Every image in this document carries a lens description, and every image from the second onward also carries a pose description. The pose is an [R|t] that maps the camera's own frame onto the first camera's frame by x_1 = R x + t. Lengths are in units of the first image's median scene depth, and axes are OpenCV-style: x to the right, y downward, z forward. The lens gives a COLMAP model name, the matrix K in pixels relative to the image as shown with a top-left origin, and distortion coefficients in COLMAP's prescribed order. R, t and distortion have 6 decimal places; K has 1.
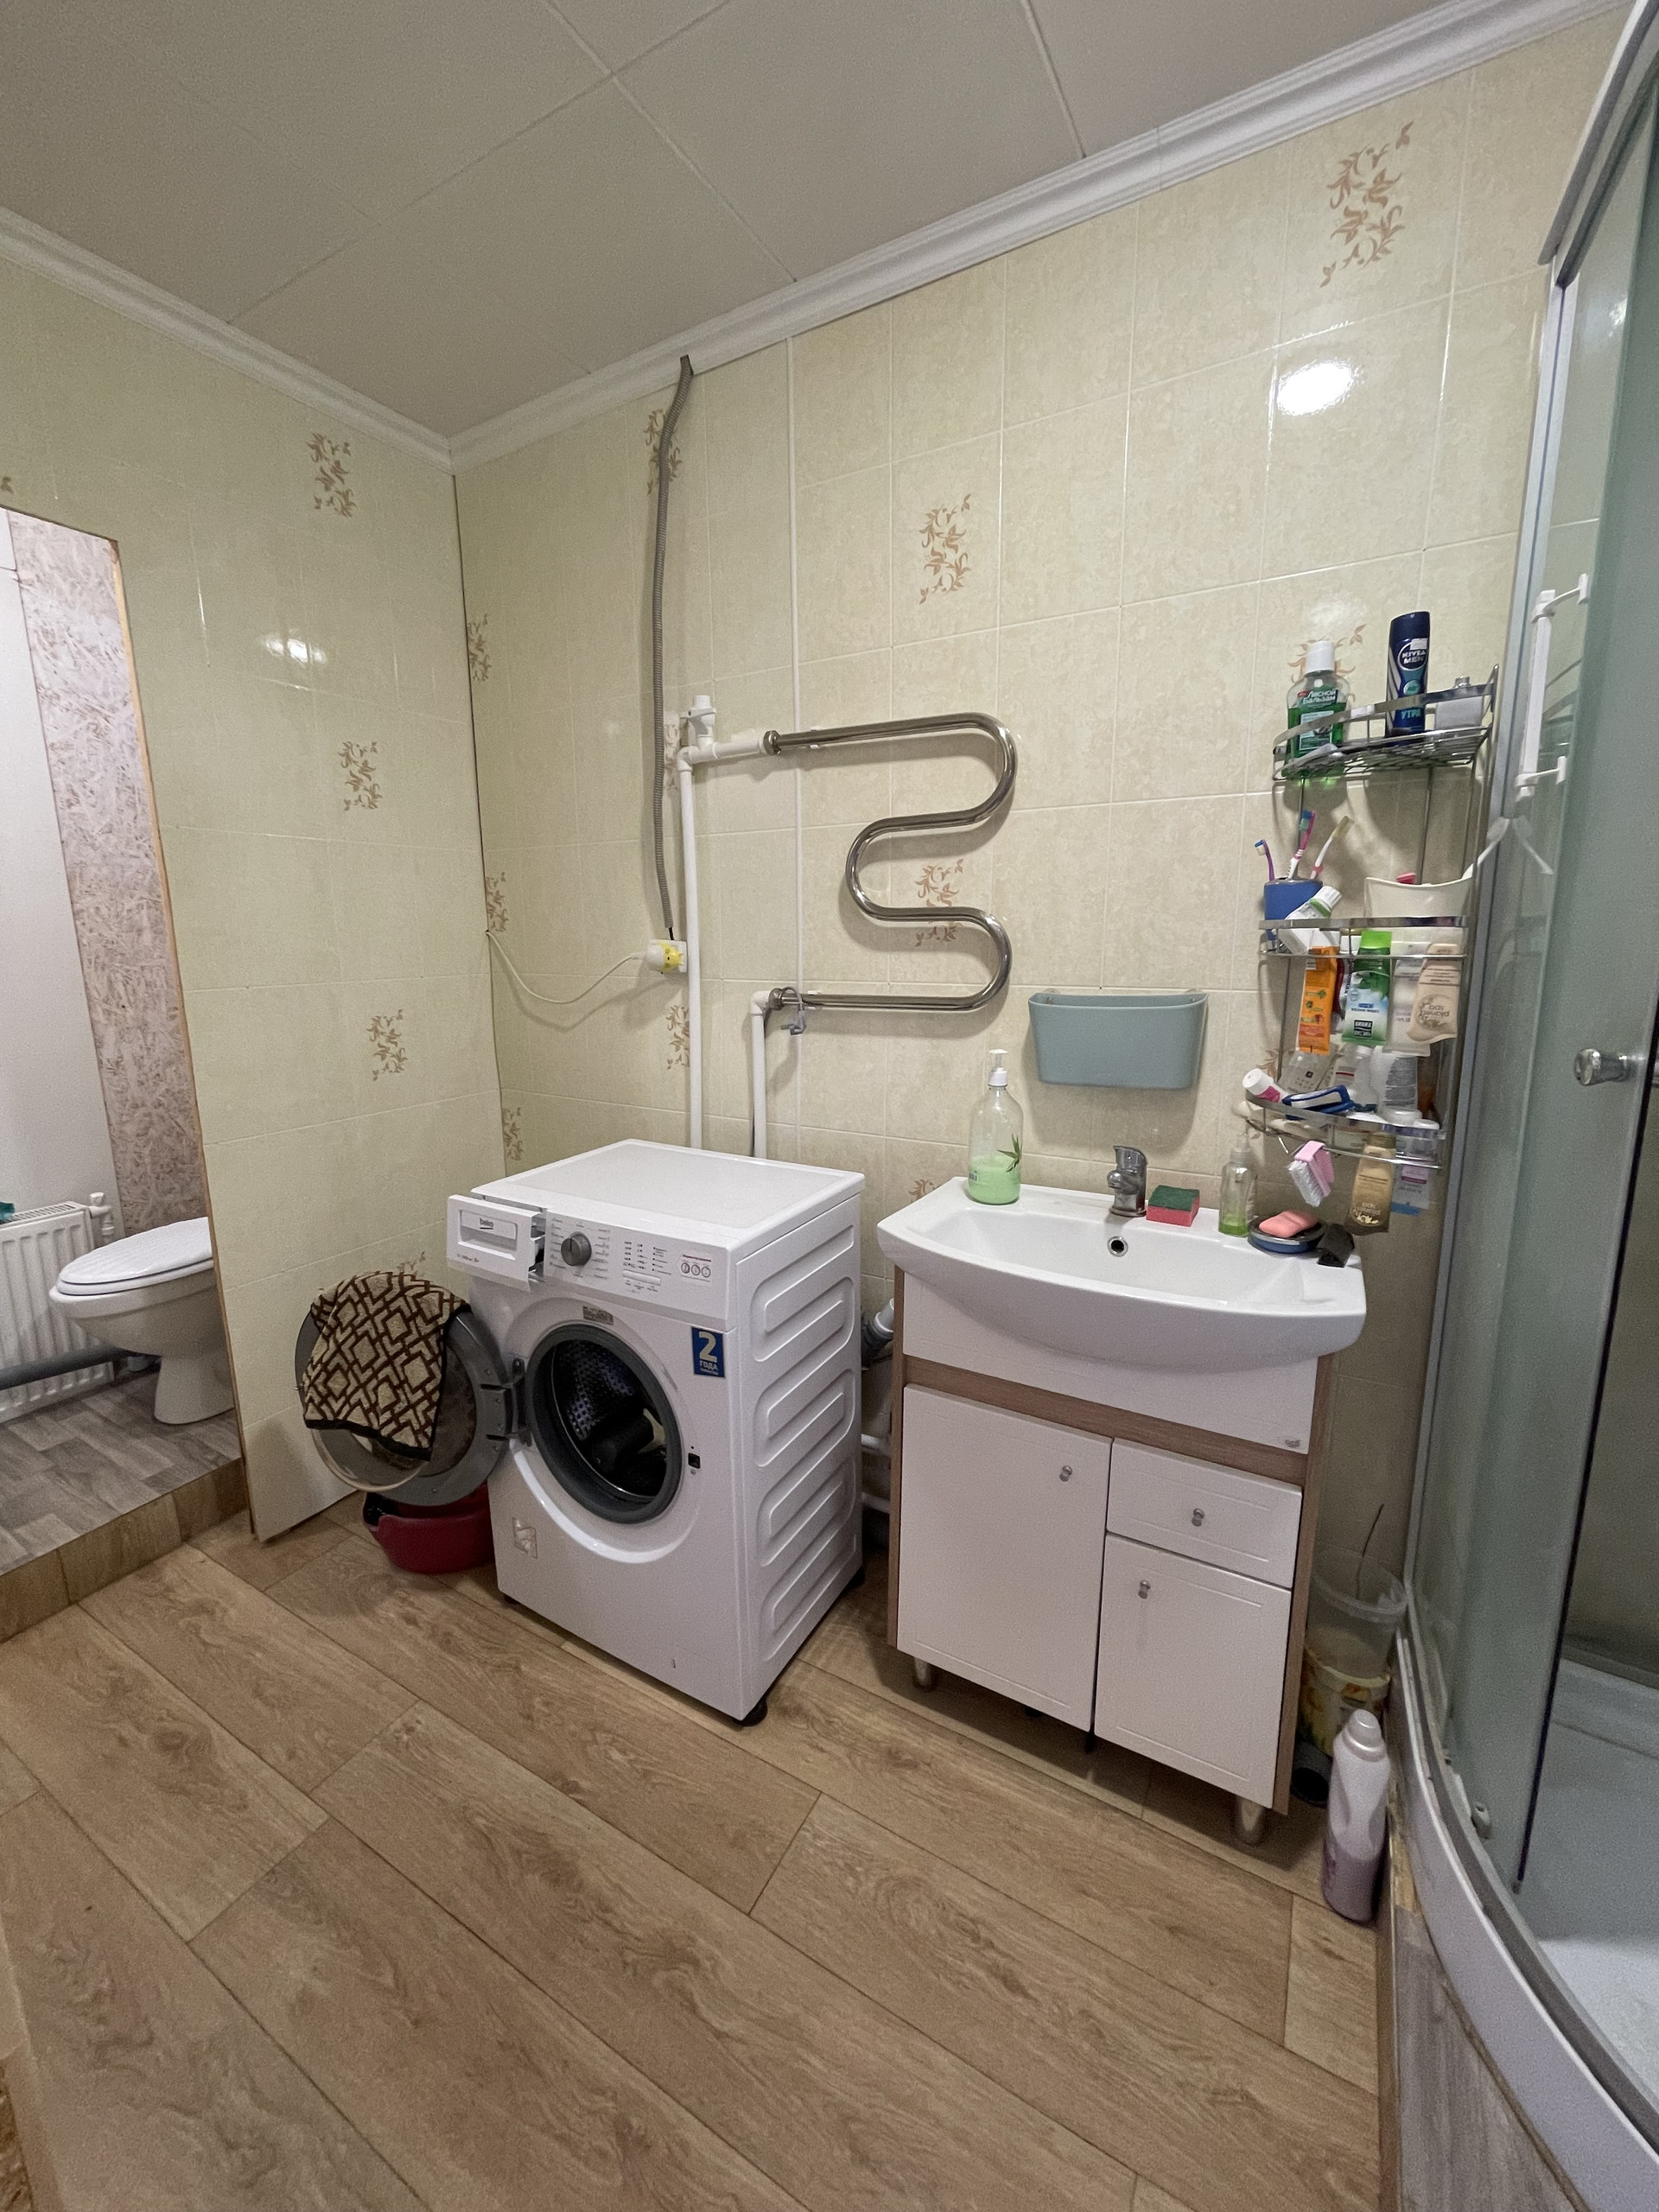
lens RADIAL K [[893.0, 0, 815.7], [0, 893.0, 1095.2], [0, 0, 1]] dist [-0.000182, 0.000328]
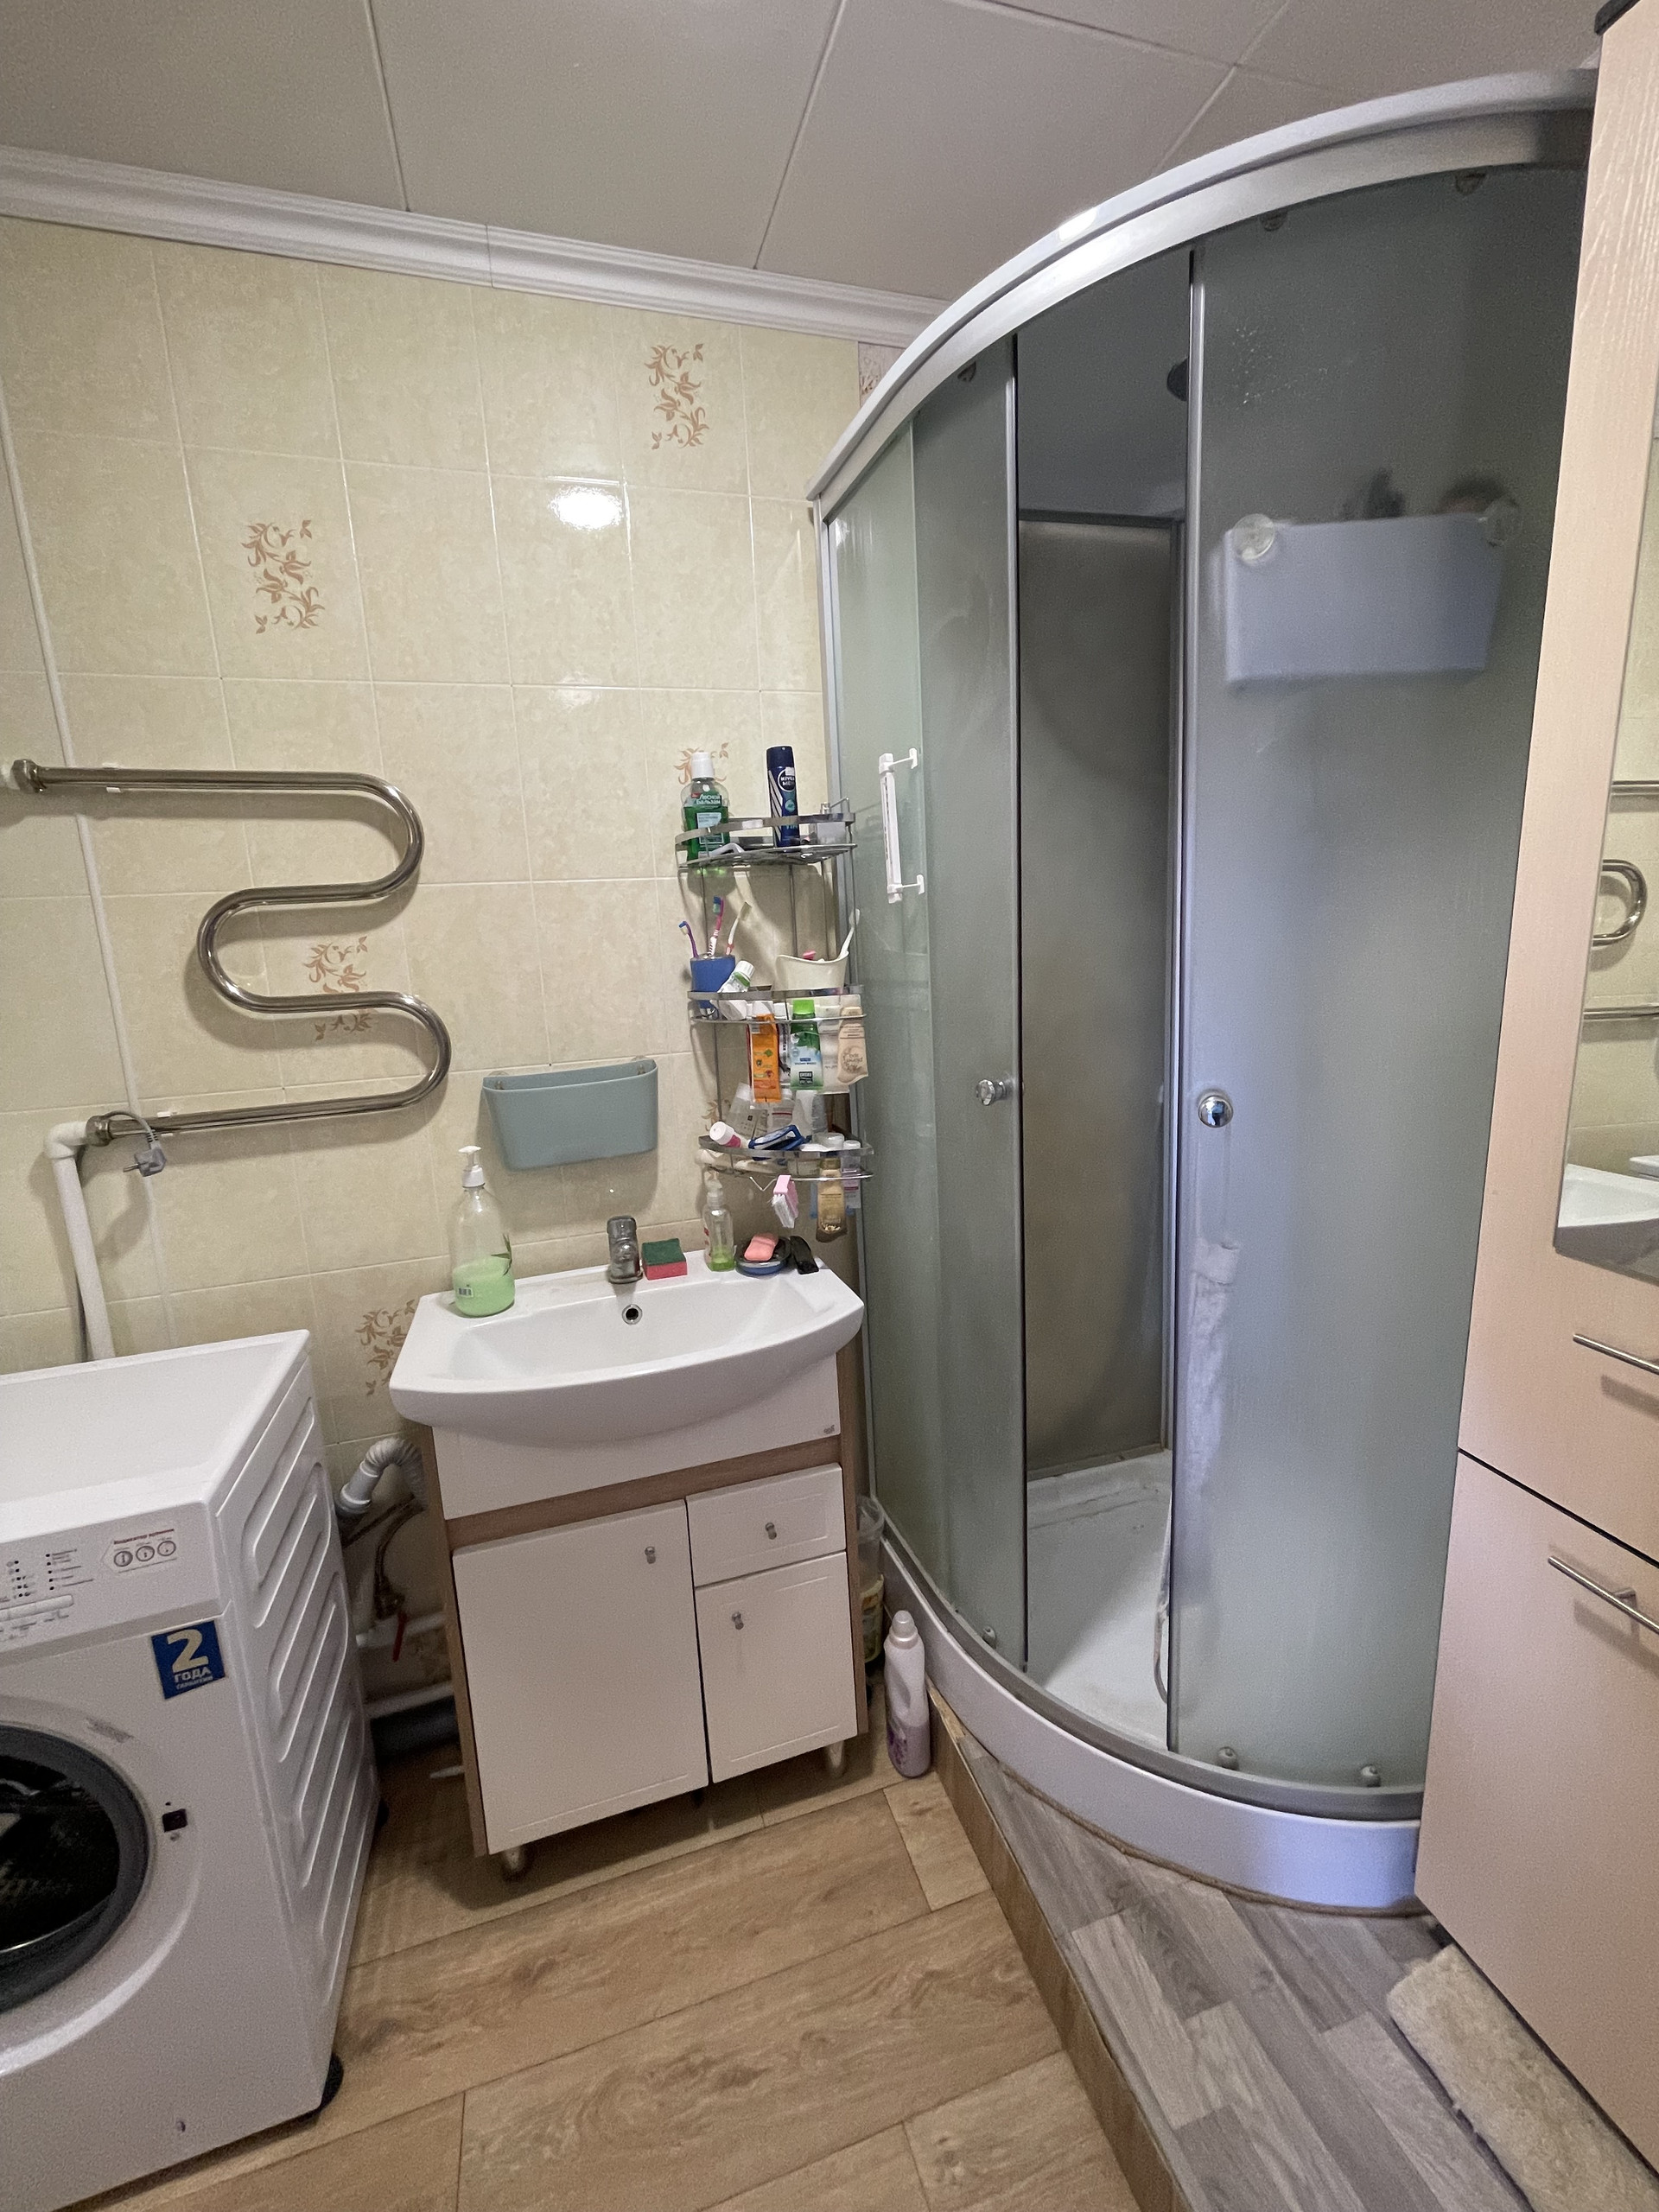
lens RADIAL K [[893.0, 0, 822.2], [0, 893.0, 1094.0], [0, 0, 1]] dist [-0.000182, 0.000328]
pose [[0.676116, -0.154158, 0.720487, -0.190564], [0.178983, 0.982940, 0.042353, -0.074344], [-0.714725, 0.100319, 0.692173, 0.100929]]
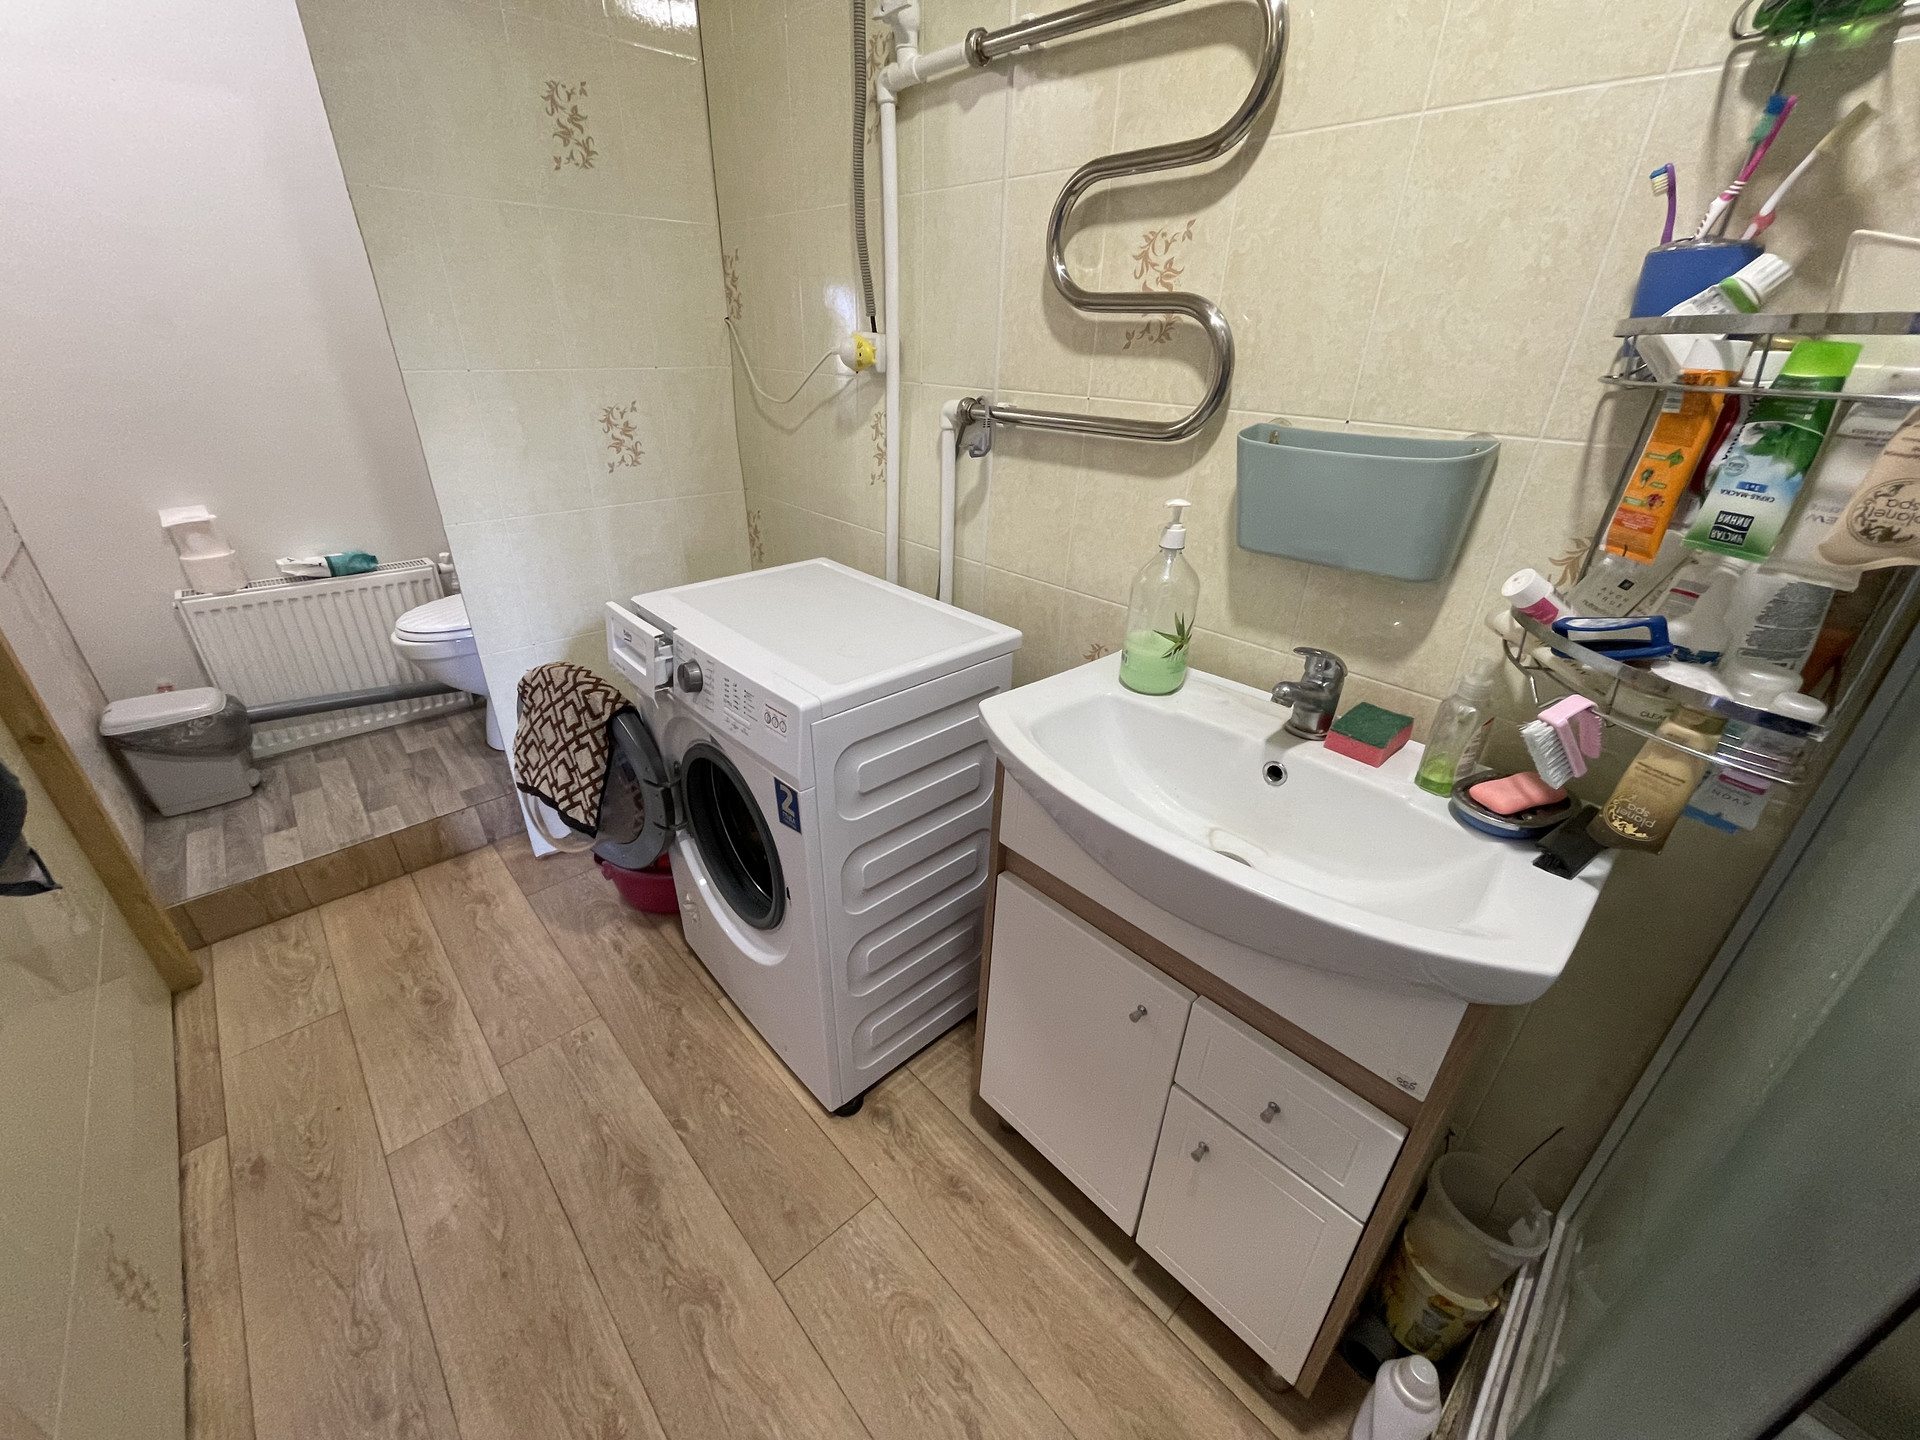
lens RADIAL K [[775.1, 0, 944.3], [0, 775.1, 729.2], [0, 0, 1]] dist [-0.000182, 0.000328]
pose [[0.953701, 0.161104, -0.253969, 0.203934], [-0.081549, 0.951316, 0.297233, -0.042961], [0.289490, -0.262761, 0.920409, 0.264213]]
